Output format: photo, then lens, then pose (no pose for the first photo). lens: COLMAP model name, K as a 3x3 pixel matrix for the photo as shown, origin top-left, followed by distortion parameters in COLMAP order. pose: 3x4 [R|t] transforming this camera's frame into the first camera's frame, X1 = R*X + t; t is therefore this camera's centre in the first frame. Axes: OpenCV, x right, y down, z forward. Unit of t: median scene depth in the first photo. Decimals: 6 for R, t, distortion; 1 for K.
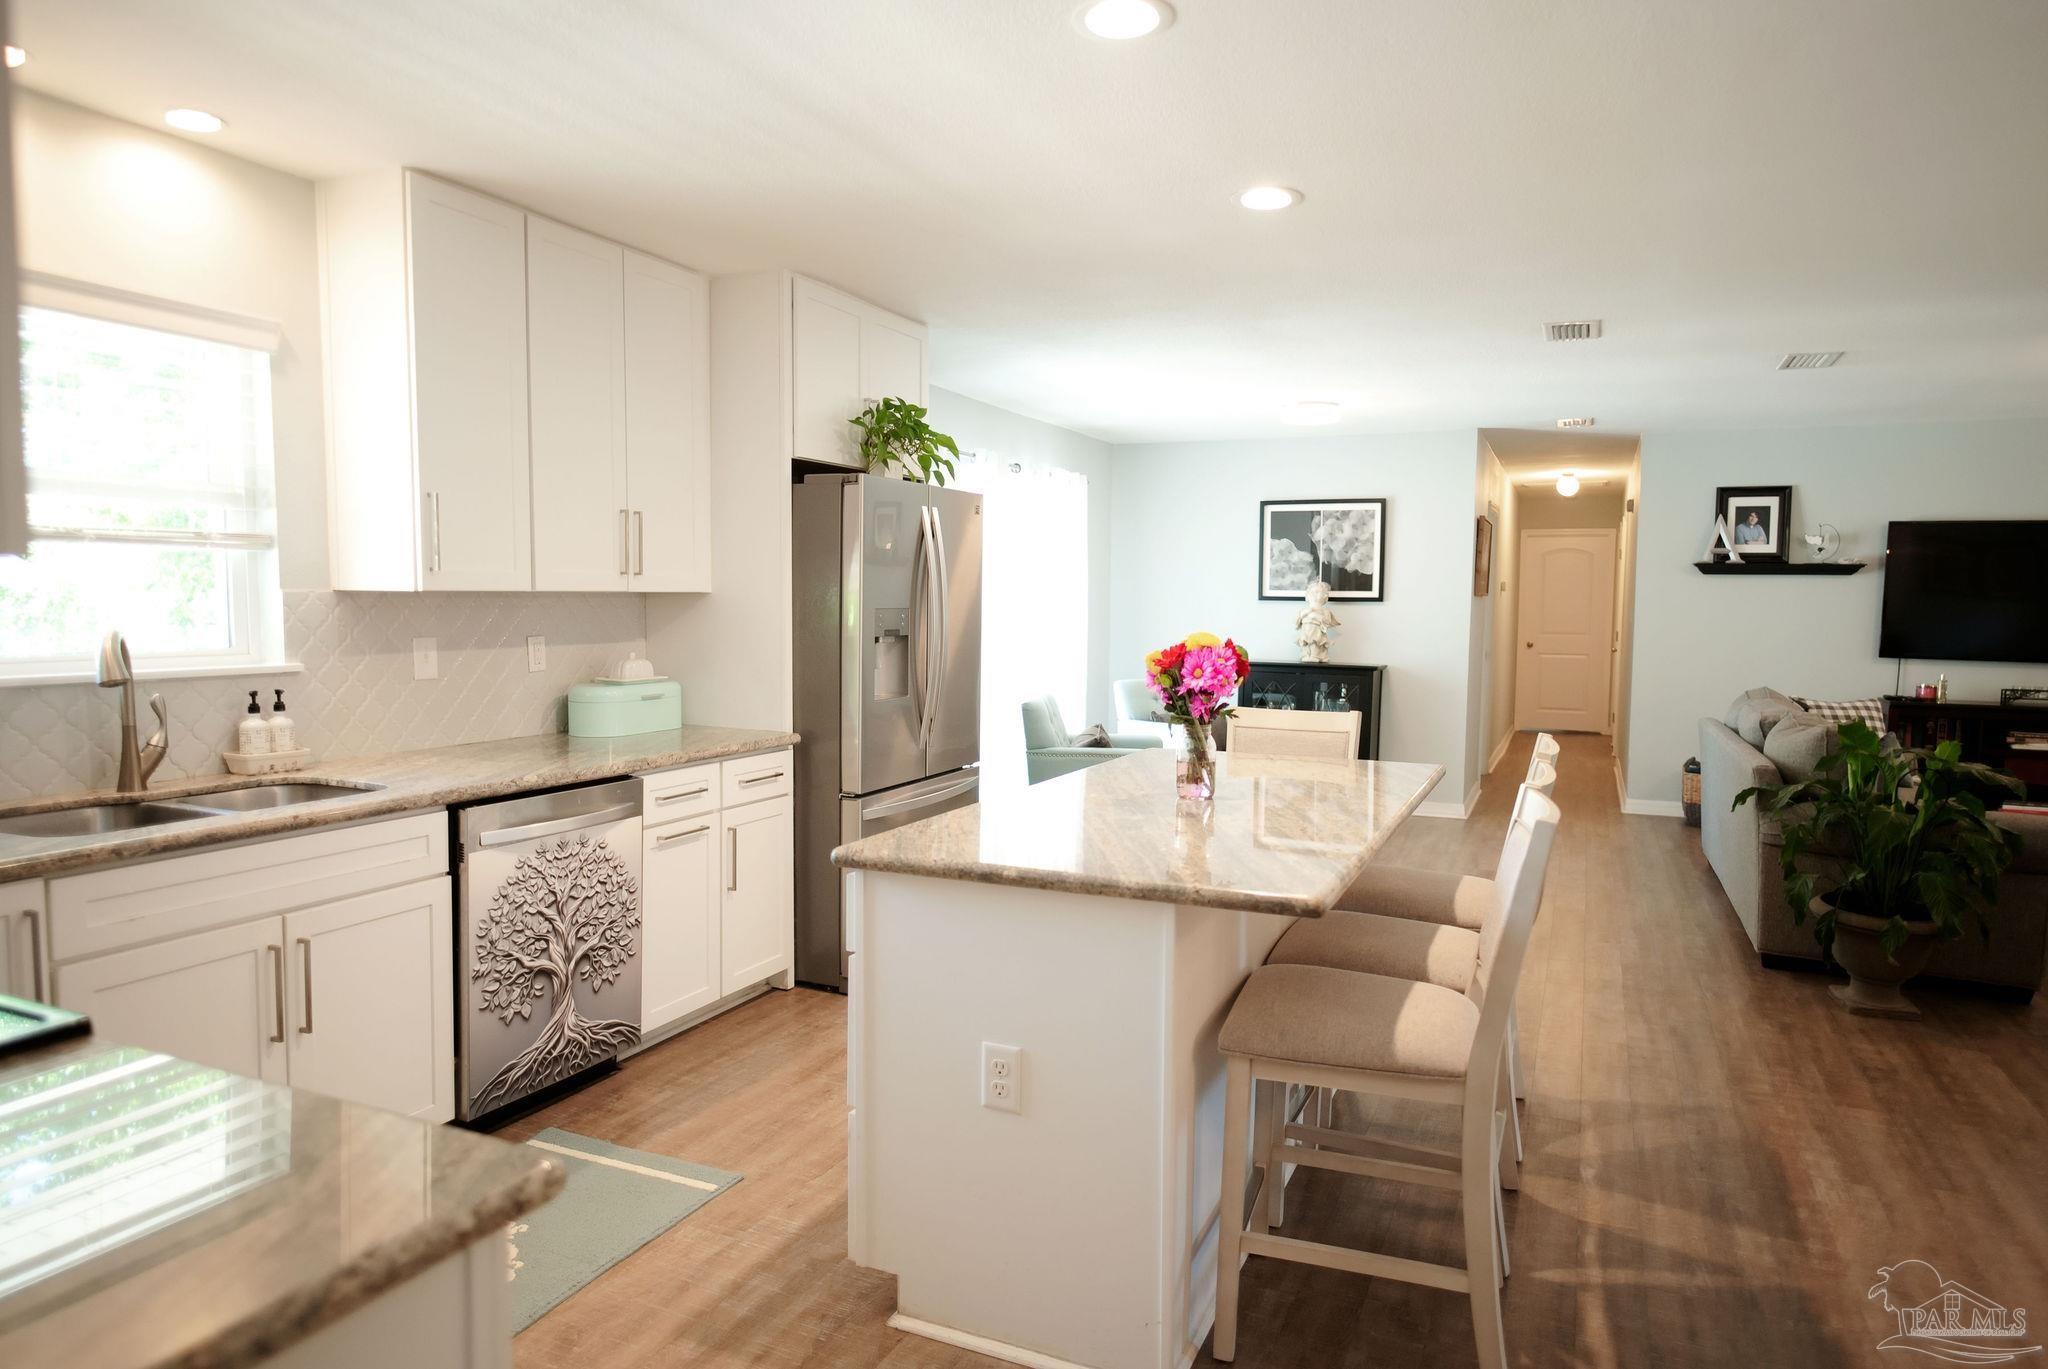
lens RADIAL K [[1193.6, 0, 1047.5], [0, 1193.6, 702.6], [0, 0, 1]] dist [-0.002575, -0.001020]
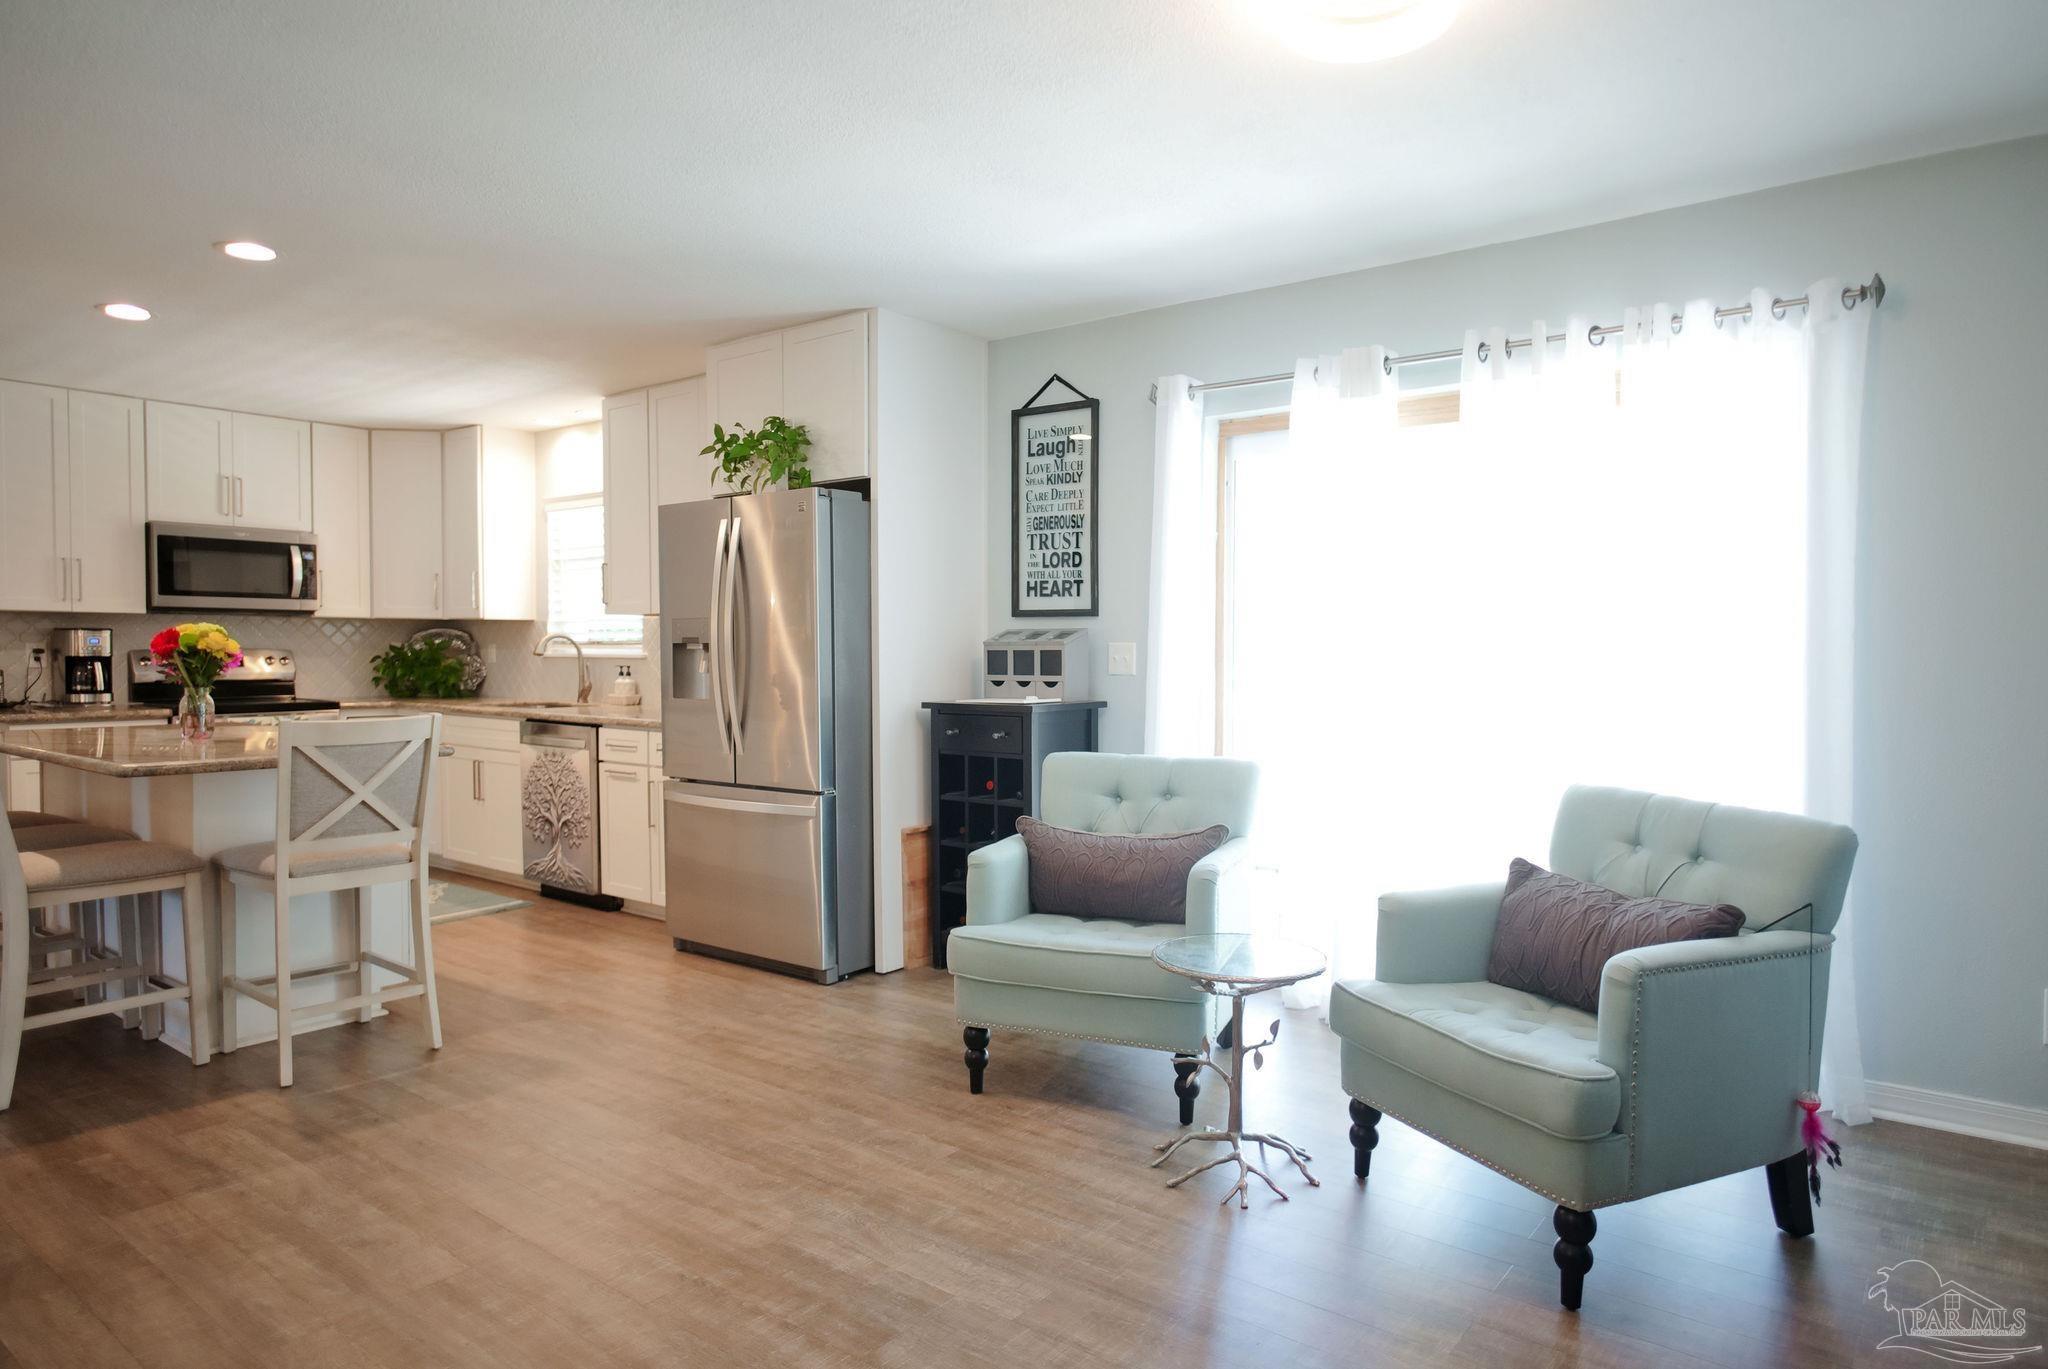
lens RADIAL K [[1193.6, 0, 1032.8], [0, 1193.6, 685.6], [0, 0, 1]] dist [-0.002575, -0.001020]
pose [[-0.238606, 0.020612, -0.970898, 1.179499], [-0.086593, 0.995341, 0.042412, -0.123154], [0.967248, 0.094193, -0.235710, 2.143367]]
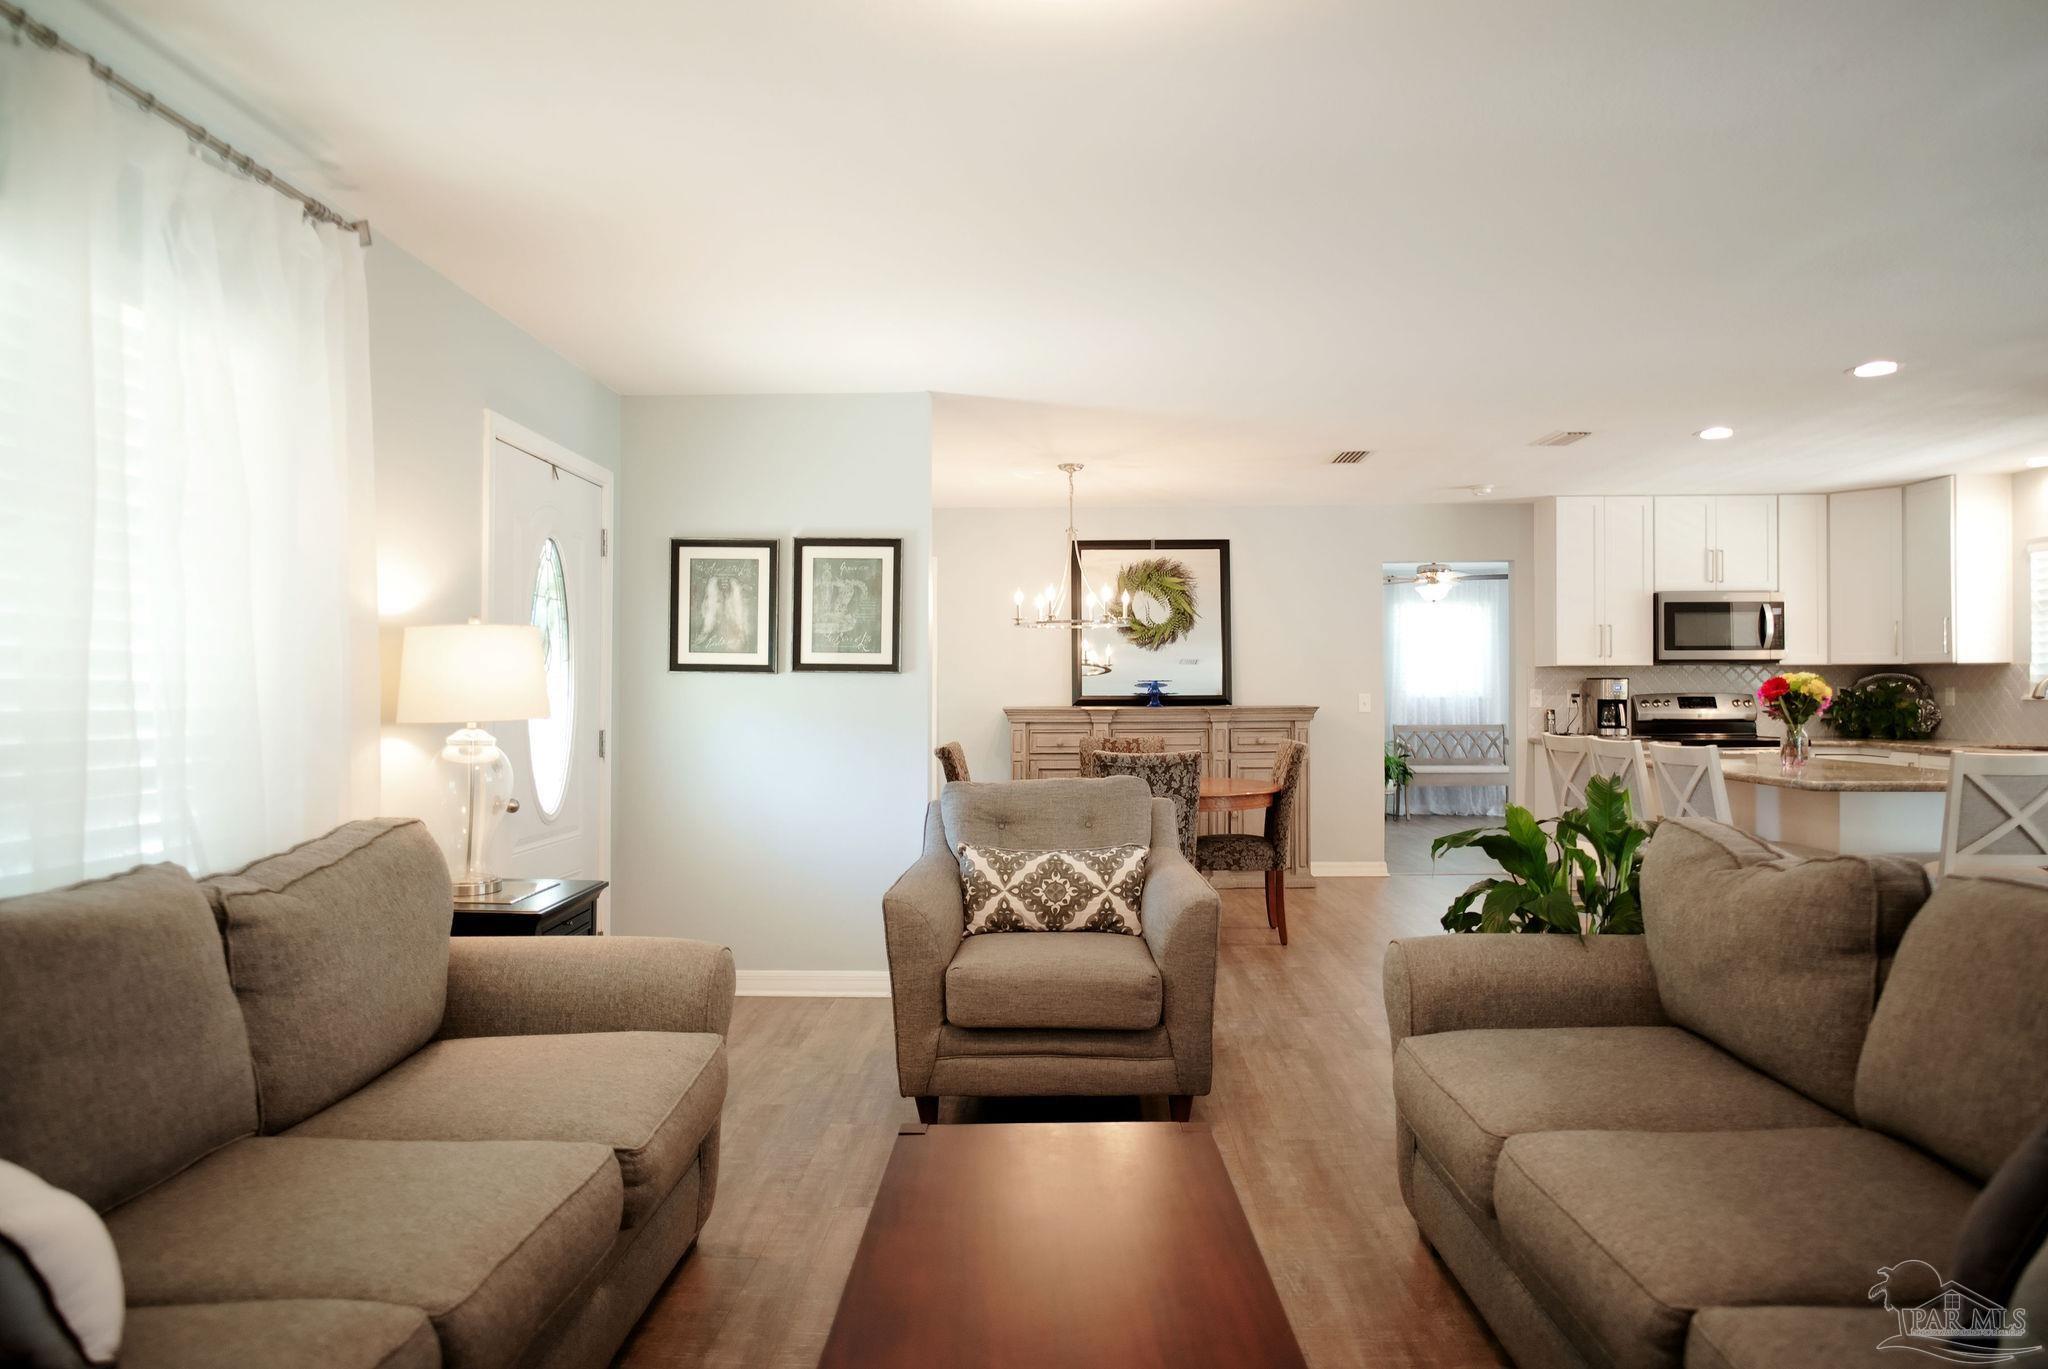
lens RADIAL K [[1193.6, 0, 1040.0], [0, 1193.6, 680.1], [0, 0, 1]] dist [-0.002575, -0.001020]
pose [[-0.930204, -0.009331, -0.366925, 1.704106], [-0.036041, 0.997168, 0.066011, -0.118519], [0.365270, 0.074628, -0.927906, 2.087095]]
